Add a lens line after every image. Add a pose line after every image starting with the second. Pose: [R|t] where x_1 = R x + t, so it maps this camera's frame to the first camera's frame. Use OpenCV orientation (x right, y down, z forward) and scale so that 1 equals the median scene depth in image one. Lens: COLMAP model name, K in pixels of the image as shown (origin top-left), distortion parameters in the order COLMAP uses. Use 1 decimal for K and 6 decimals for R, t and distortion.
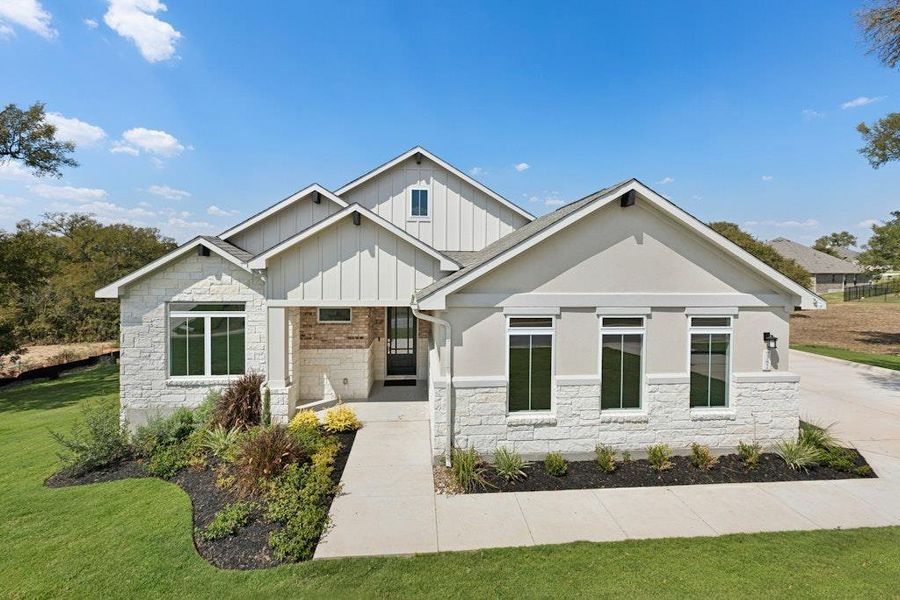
lens RADIAL K [[400.9, 0, 454.6], [0, 400.9, 285.8], [0, 0, 1]] dist [0.004274, 0.000585]
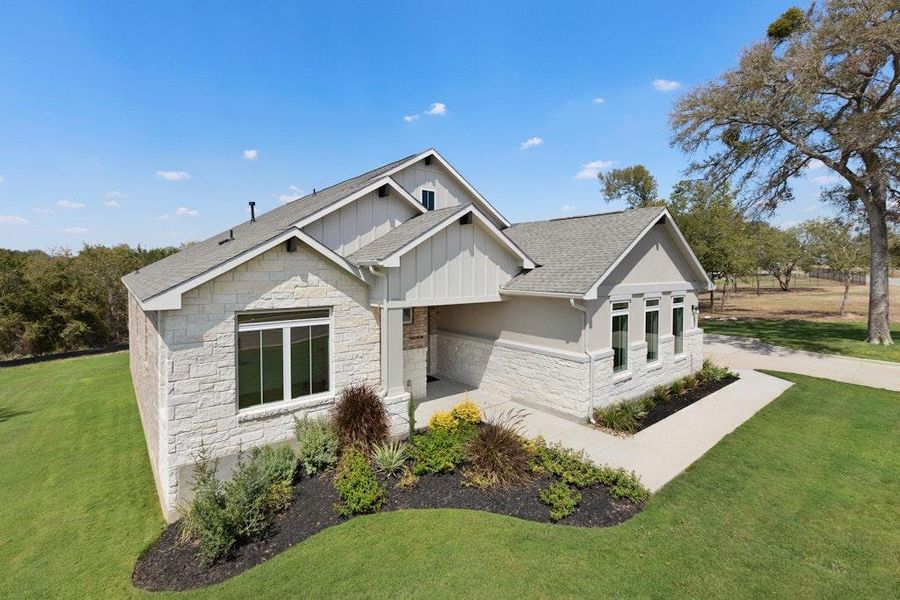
lens RADIAL K [[400.9, 0, 454.6], [0, 400.9, 285.8], [0, 0, 1]] dist [0.004274, 0.000585]
pose [[0.826191, -0.026751, 0.562755, -0.792569], [0.026274, 0.999615, 0.008945, -0.004035], [-0.562777, 0.007395, 0.826576, 0.146757]]
